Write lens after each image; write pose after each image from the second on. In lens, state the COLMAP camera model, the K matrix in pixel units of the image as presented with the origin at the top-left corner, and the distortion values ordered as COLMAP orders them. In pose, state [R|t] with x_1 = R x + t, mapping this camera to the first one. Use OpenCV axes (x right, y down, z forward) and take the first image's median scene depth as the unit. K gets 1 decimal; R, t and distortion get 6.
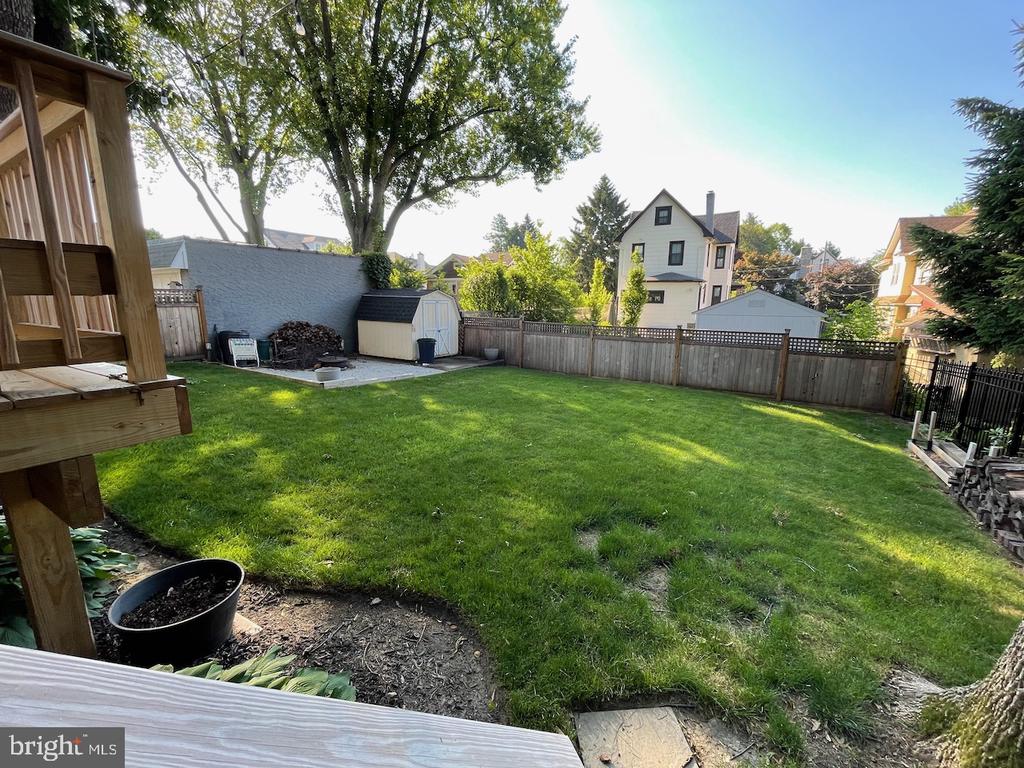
lens RADIAL K [[418.1, 0, 513.9], [0, 418.1, 381.1], [0, 0, 1]] dist [-0.000153, 0.000928]
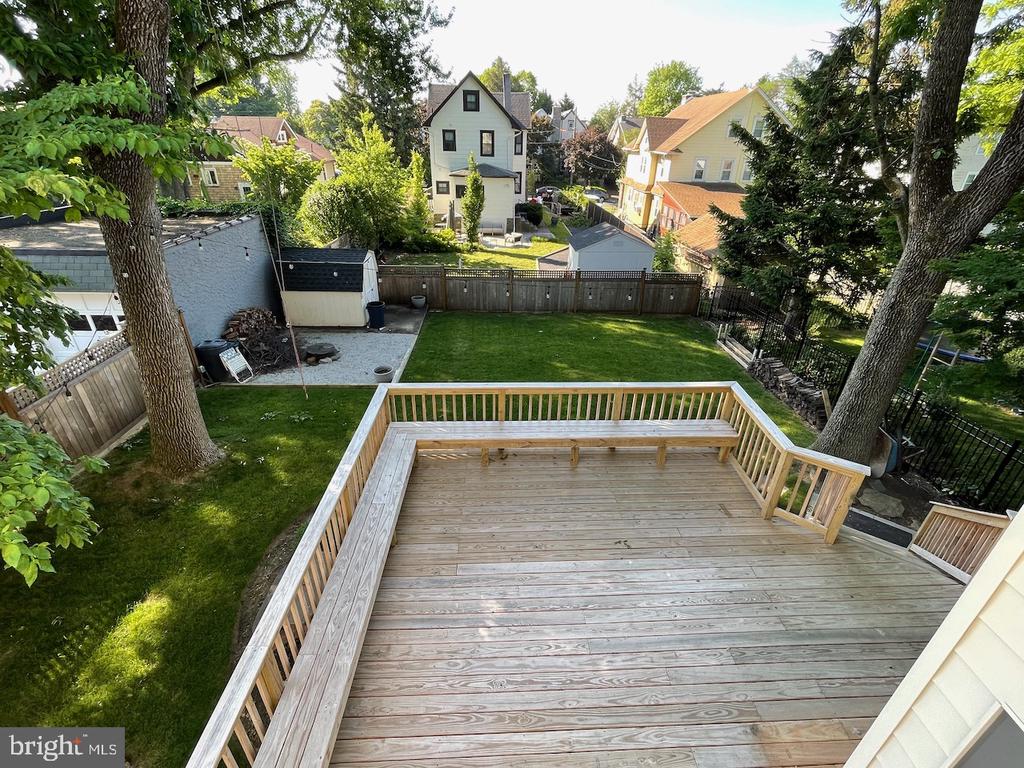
lens RADIAL K [[473.0, 0, 514.9], [0, 473.0, 379.1], [0, 0, 1]] dist [-0.000532, -0.000469]
pose [[0.835498, -0.246071, 0.491317, -0.311625], [0.093252, 0.944652, 0.314543, -0.149784], [-0.541523, -0.216983, 0.812201, -0.102191]]
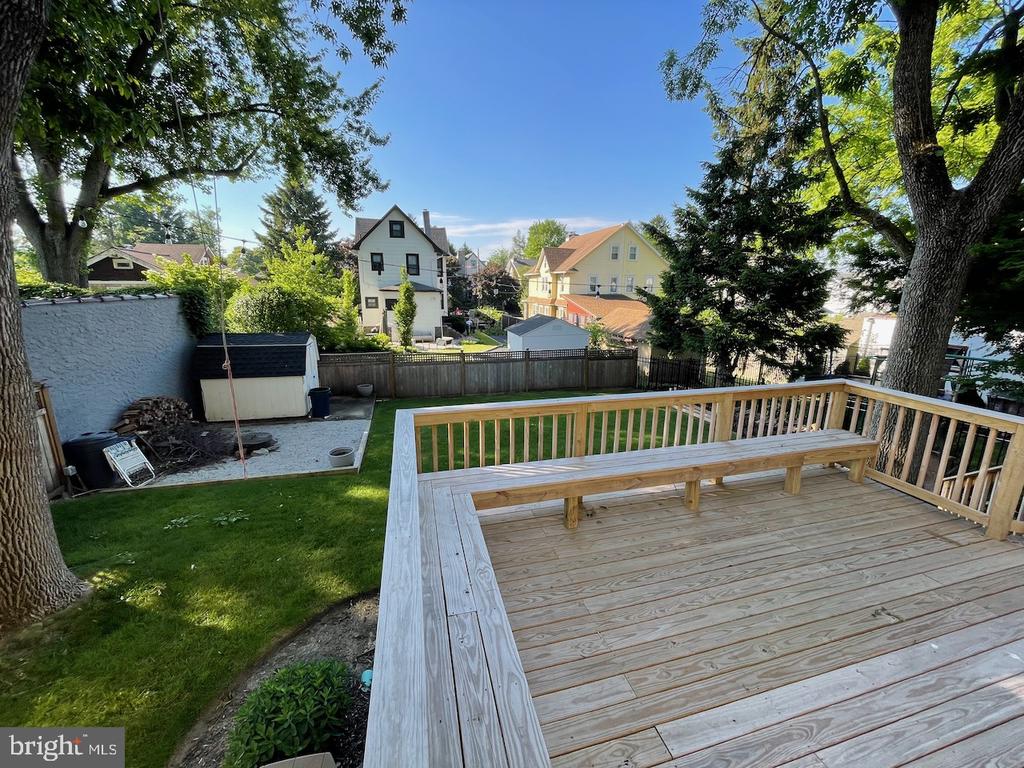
lens RADIAL K [[418.1, 0, 513.9], [0, 418.1, 378.8], [0, 0, 1]] dist [-0.000153, 0.000928]
pose [[0.695540, -0.164729, 0.699349, -0.317181], [0.138735, 0.985836, 0.094230, -0.086938], [-0.704966, 0.031483, 0.708542, 0.027222]]
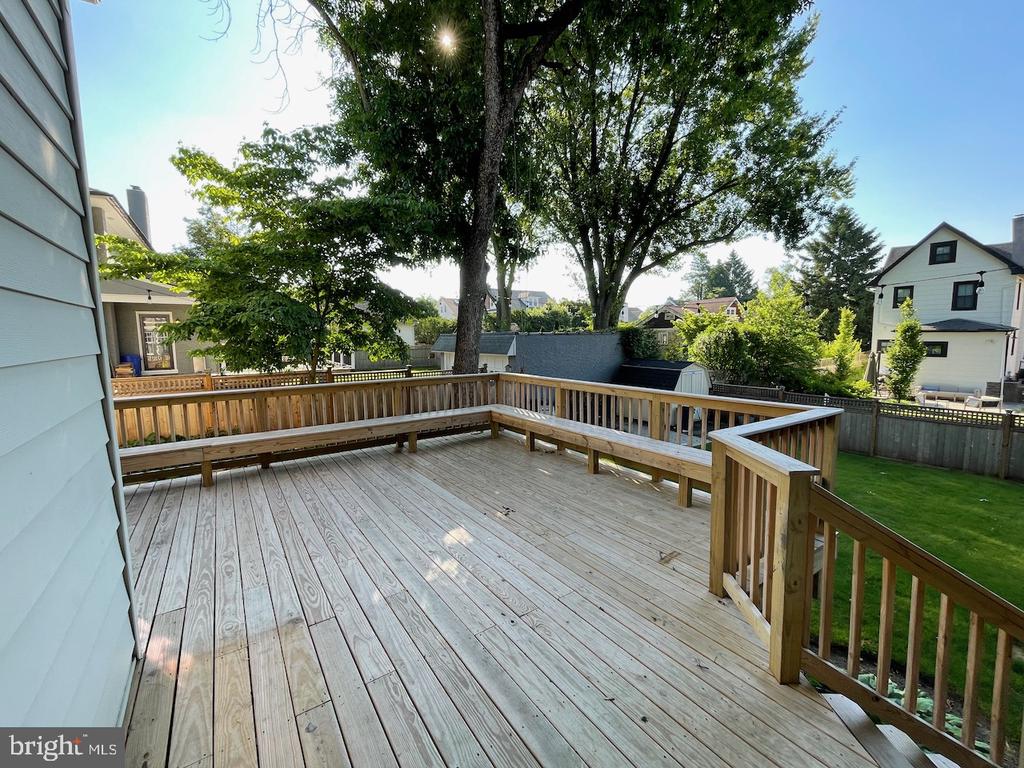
lens RADIAL K [[418.1, 0, 508.5], [0, 418.1, 379.9], [0, 0, 1]] dist [-0.000153, 0.000928]
pose [[0.910088, 0.020662, -0.413900, -0.103317], [-0.055785, 0.995774, -0.072952, -0.037896], [0.410644, 0.089482, 0.907394, -0.122573]]
